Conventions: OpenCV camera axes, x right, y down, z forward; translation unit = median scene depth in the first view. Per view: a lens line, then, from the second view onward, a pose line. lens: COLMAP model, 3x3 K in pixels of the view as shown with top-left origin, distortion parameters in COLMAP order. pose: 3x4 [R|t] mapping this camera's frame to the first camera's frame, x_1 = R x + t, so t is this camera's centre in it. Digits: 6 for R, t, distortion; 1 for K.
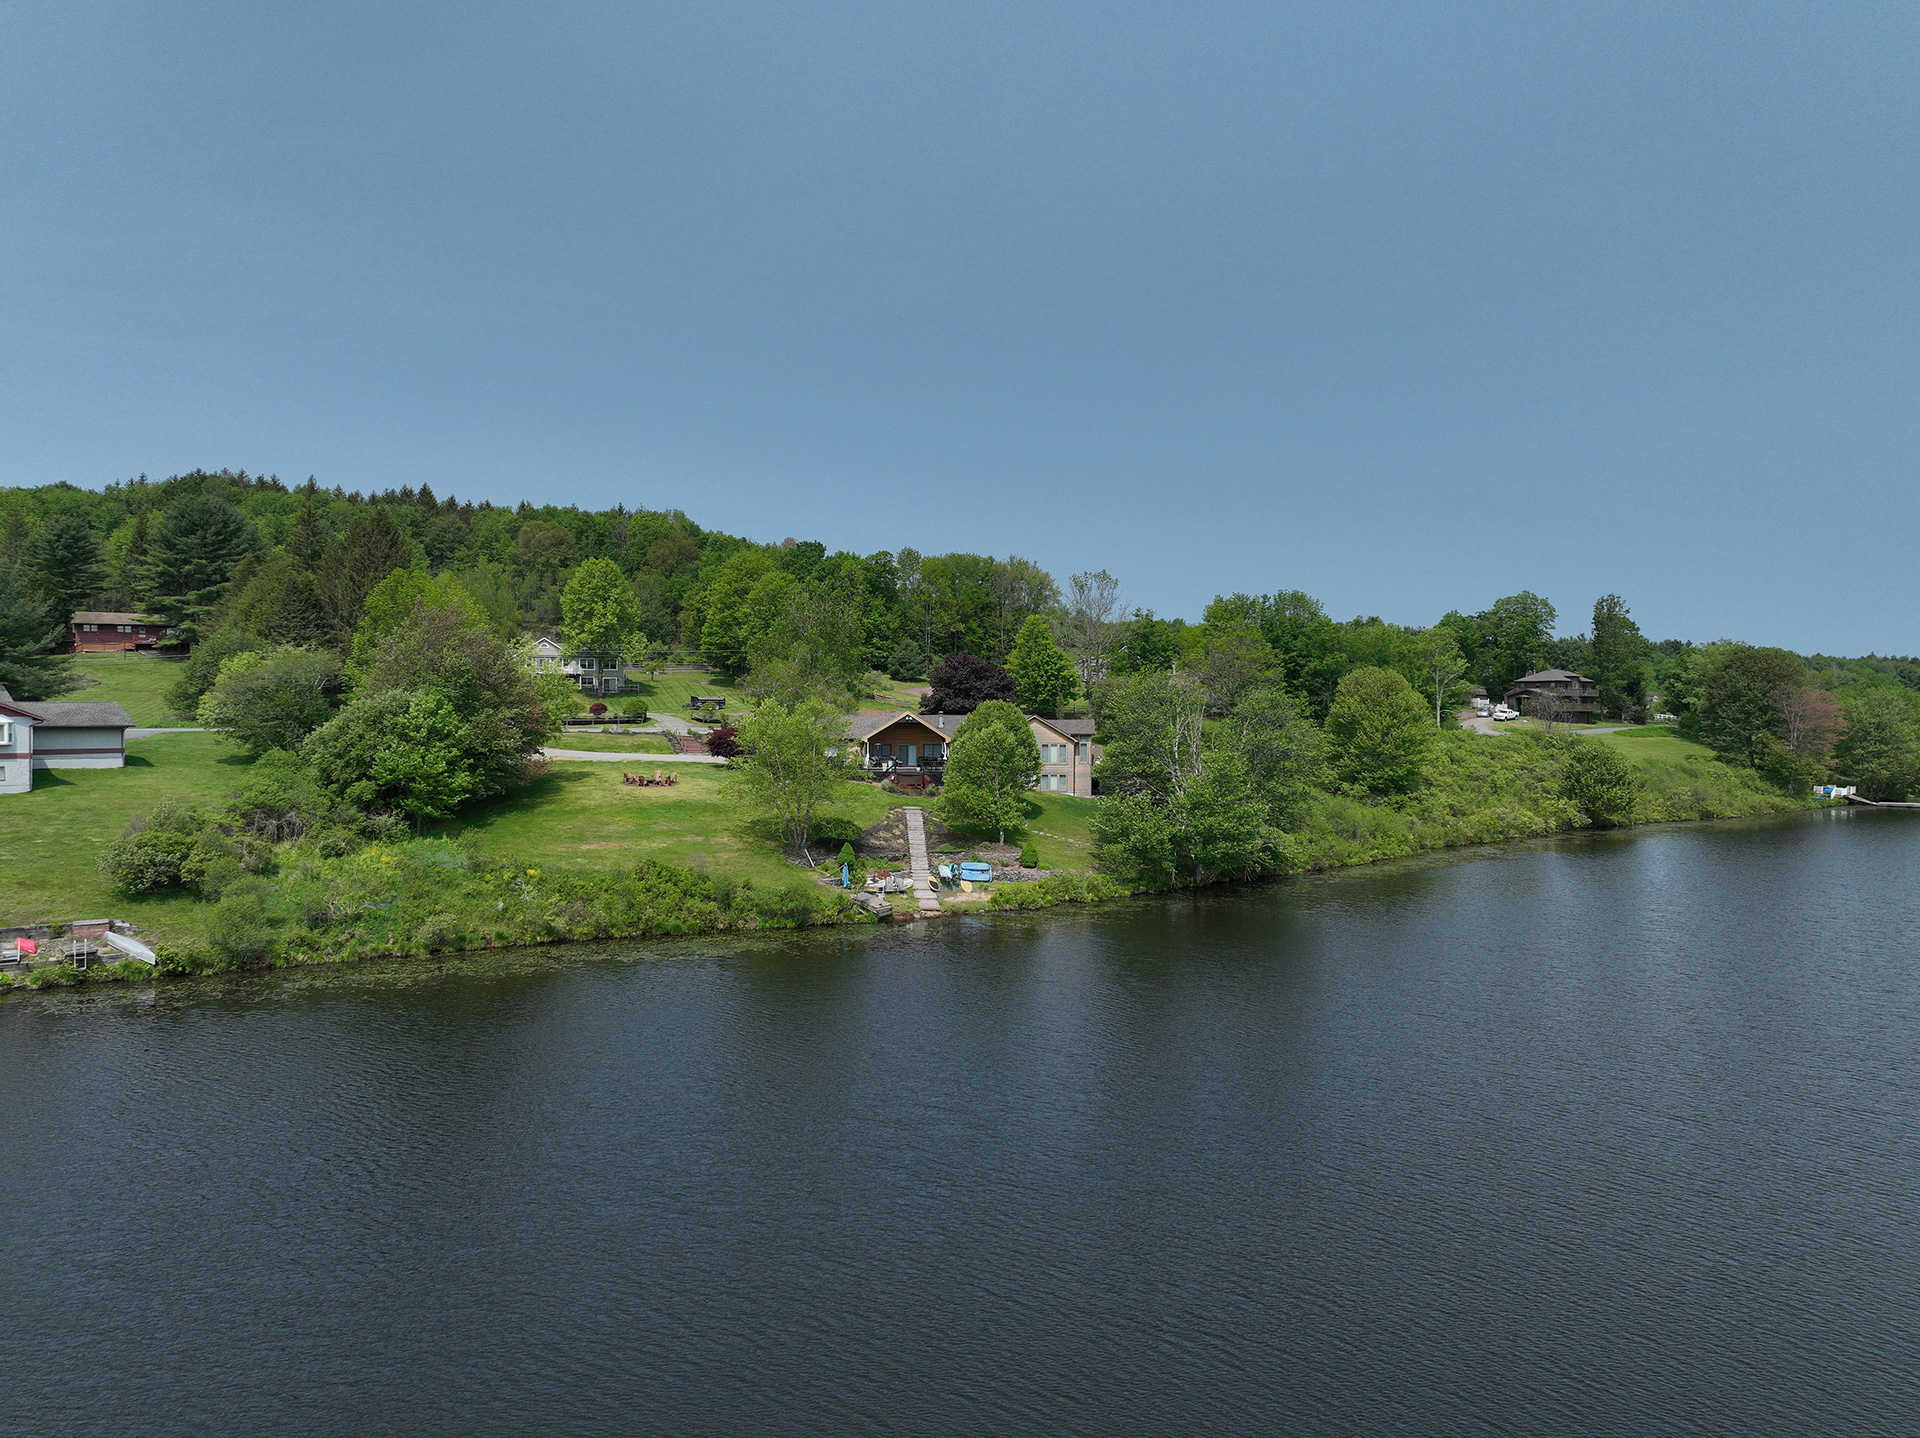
lens RADIAL K [[1347.4, 0, 962.3], [0, 1347.4, 719.3], [0, 0, 1]] dist [-0.001839, 0.020320]
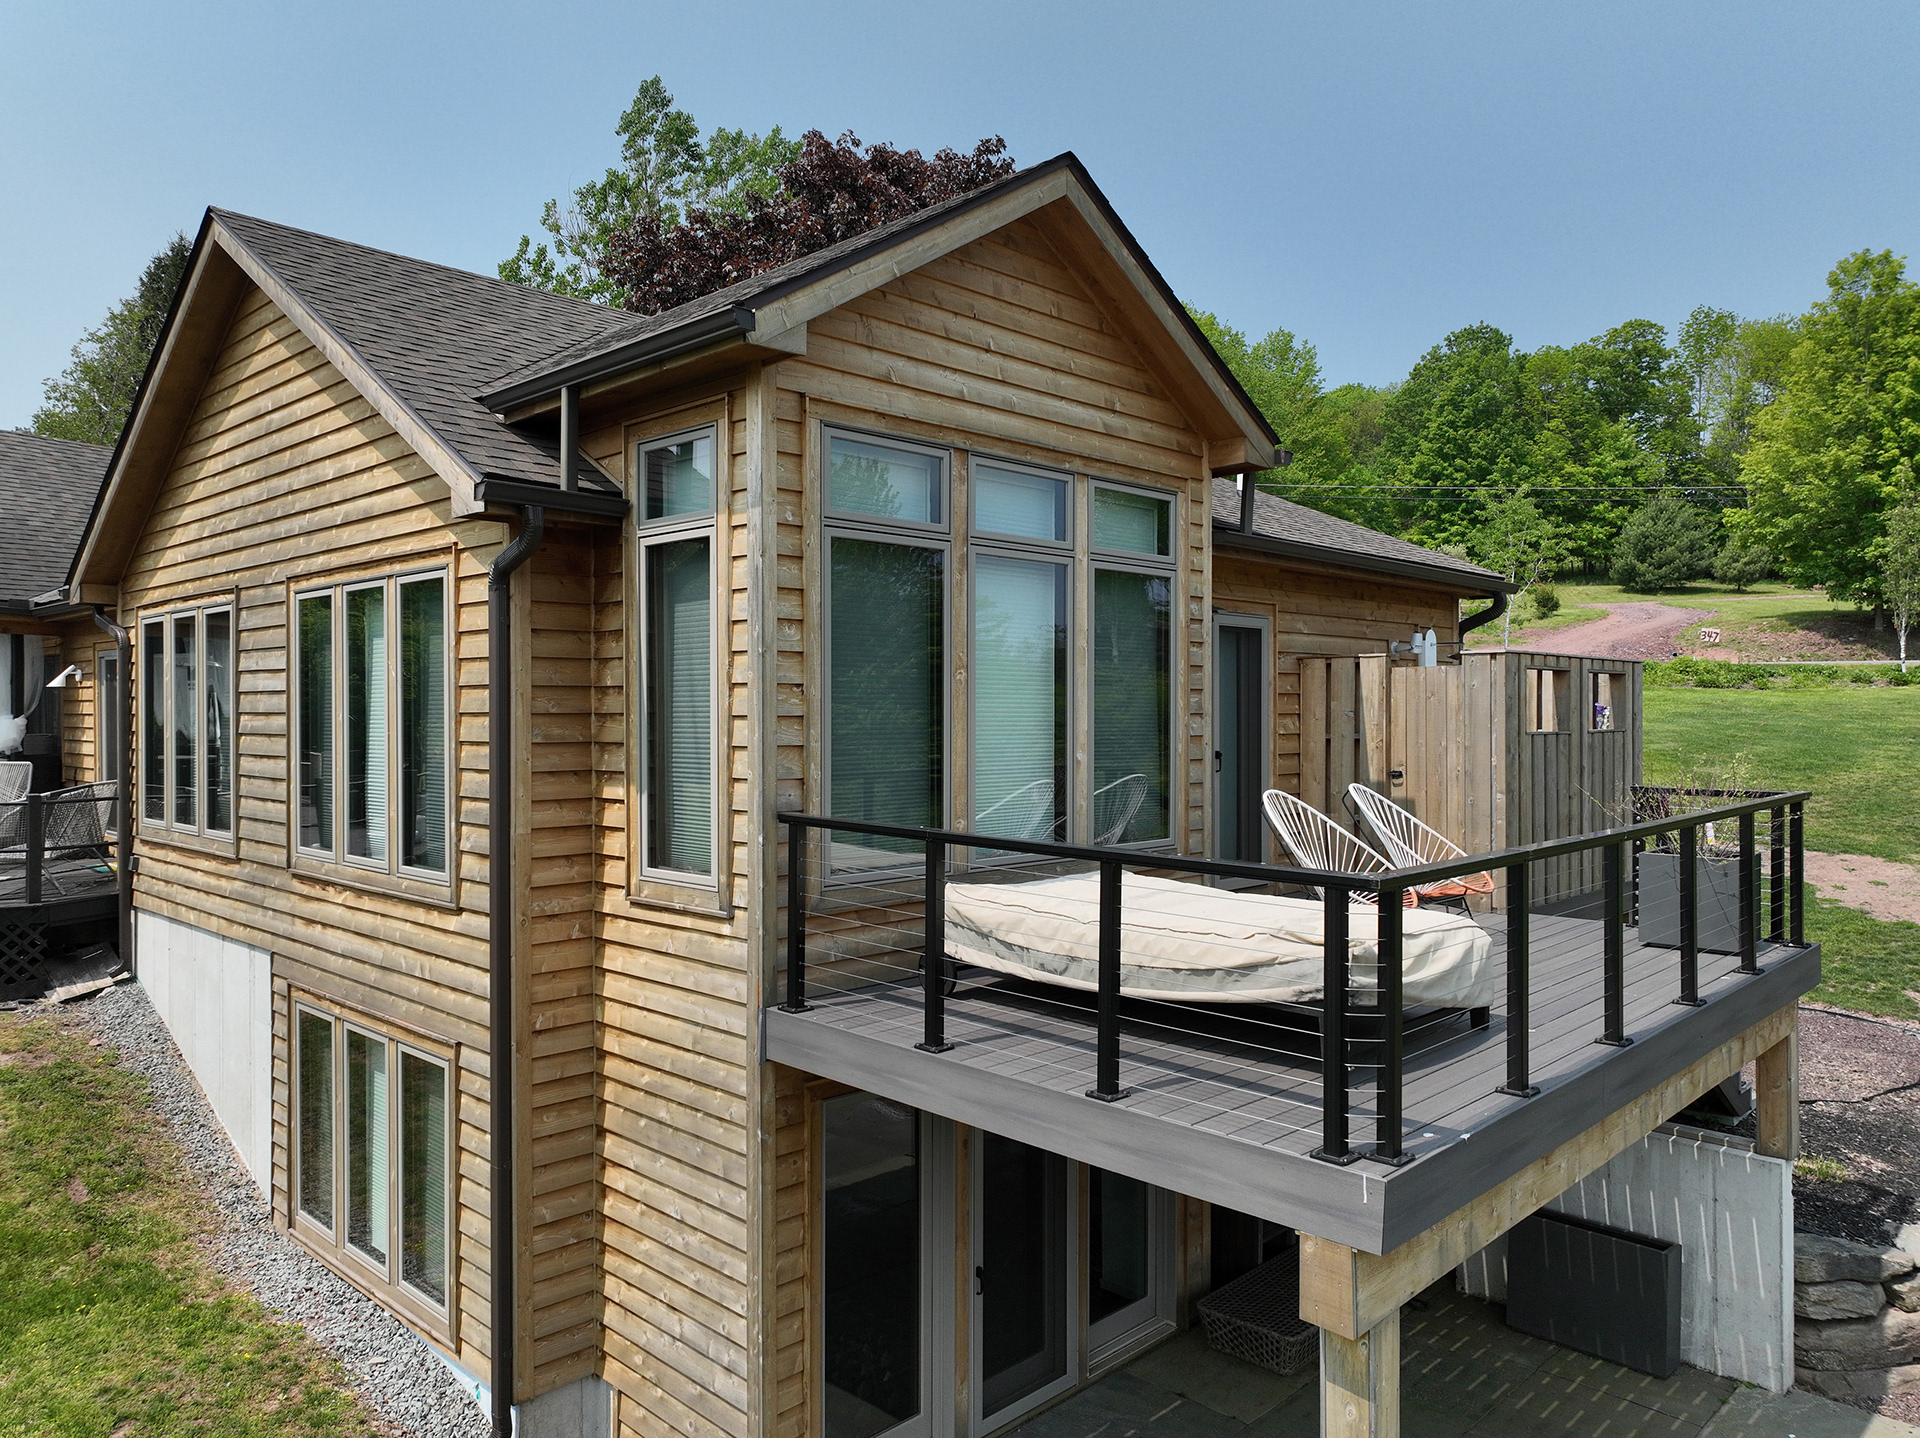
lens RADIAL K [[1351.6, 0, 960.0], [0, 1351.6, 719.0], [0, 0, 1]] dist [0.003994, 0.009151]
pose [[0.754956, -0.002618, -0.655770, 0.135022], [-0.000131, 0.999991, -0.004142, 0.025384], [0.655775, 0.003213, 0.754949, 0.967567]]
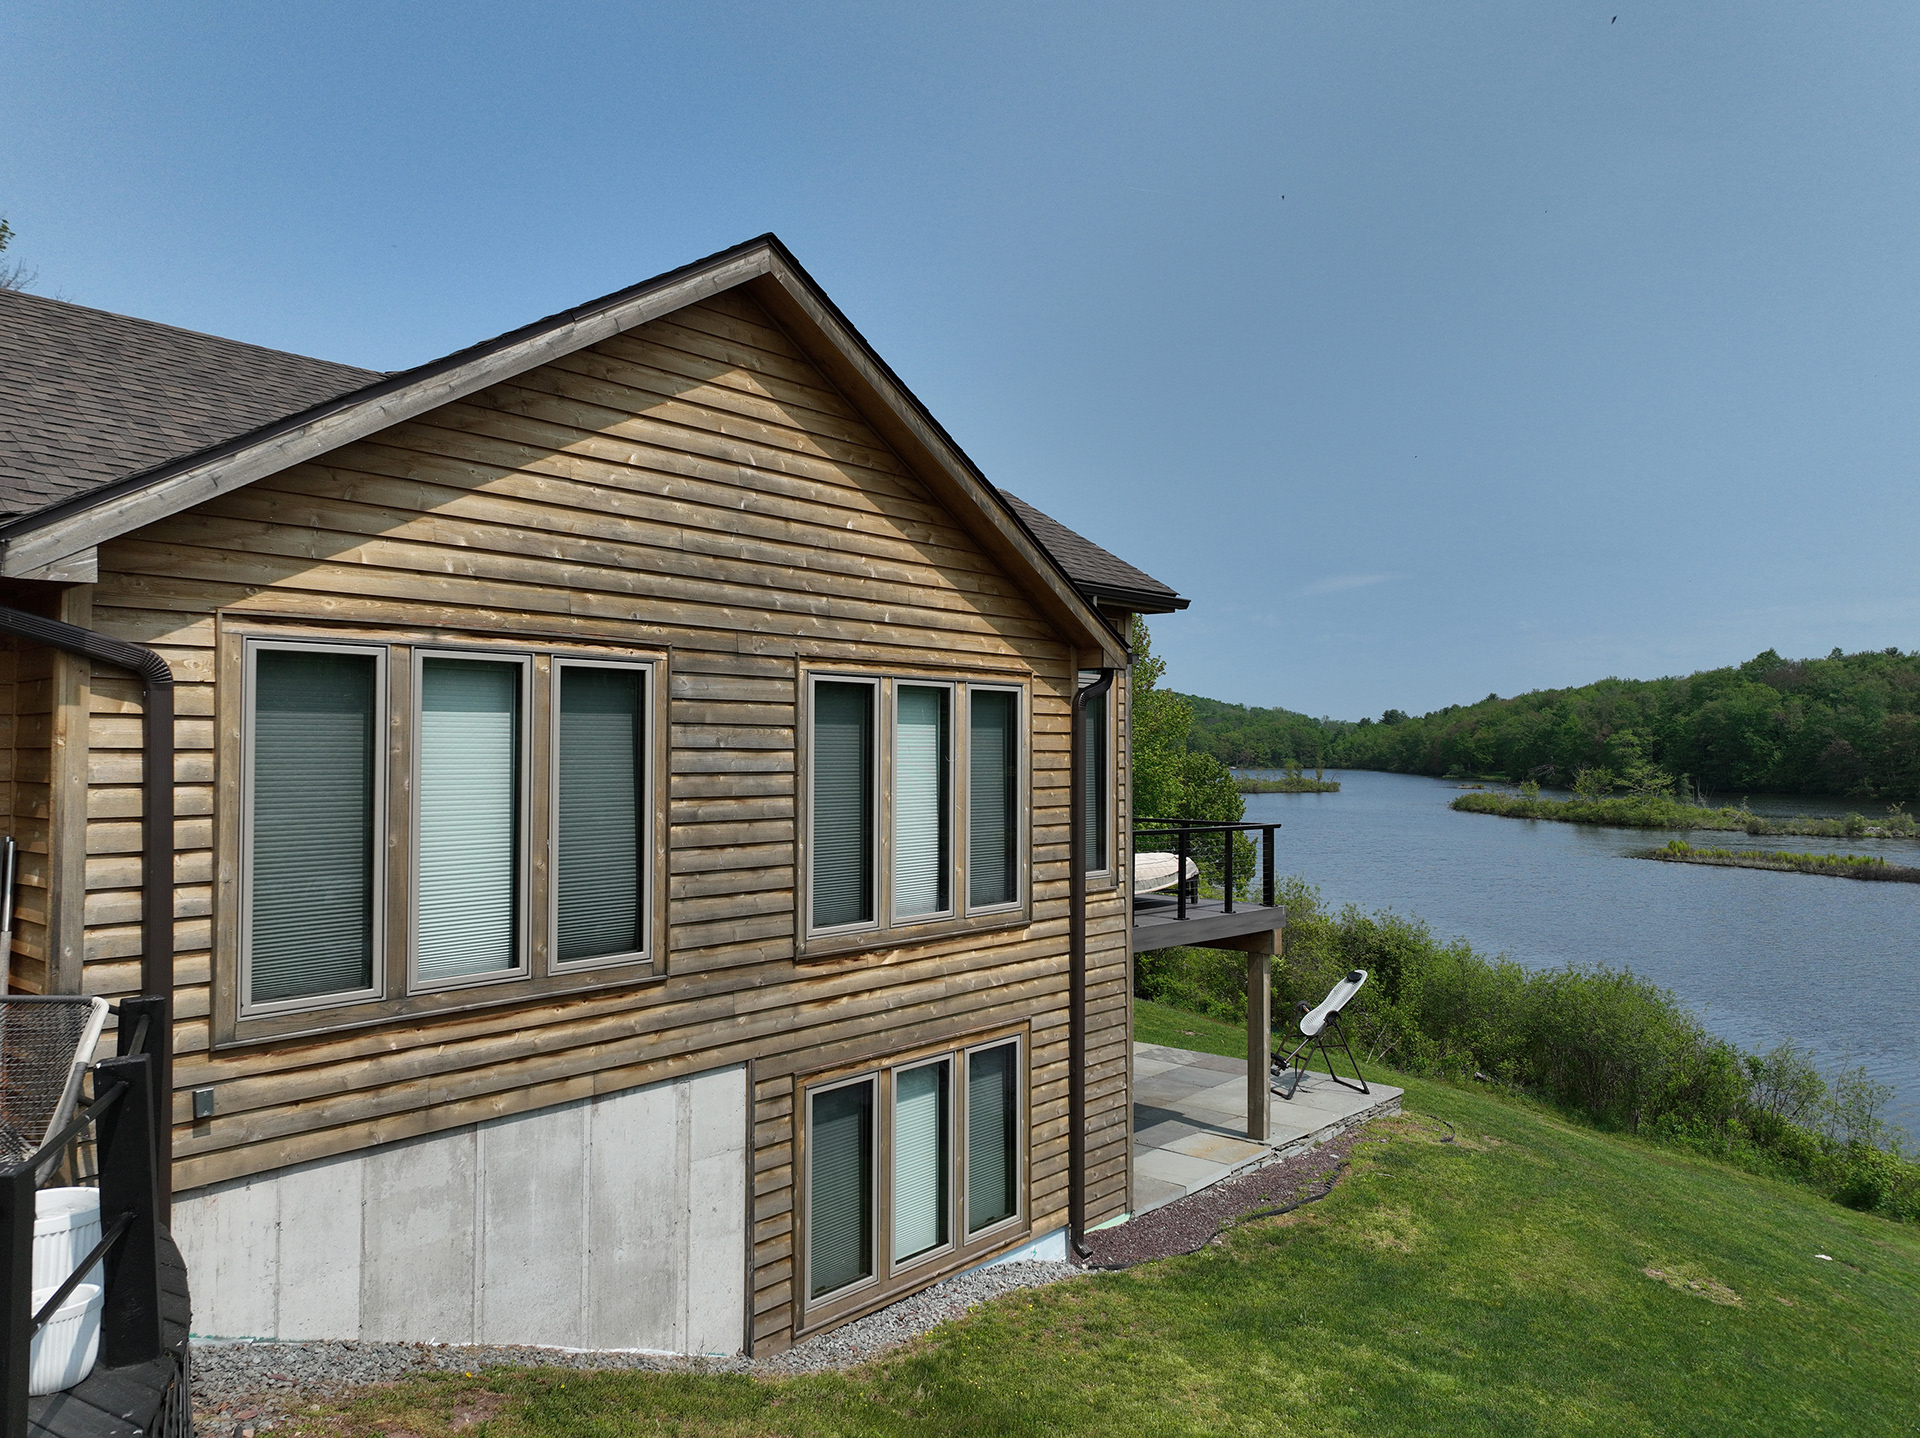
lens RADIAL K [[1342.0, 0, 954.2], [0, 1342.0, 720.0], [0, 0, 1]] dist [-0.000419, 0.011131]
pose [[0.609826, 0.014515, 0.792402, 0.005900], [0.005831, 0.999723, -0.022800, 0.022446], [-0.792514, 0.018525, 0.609572, 0.949245]]
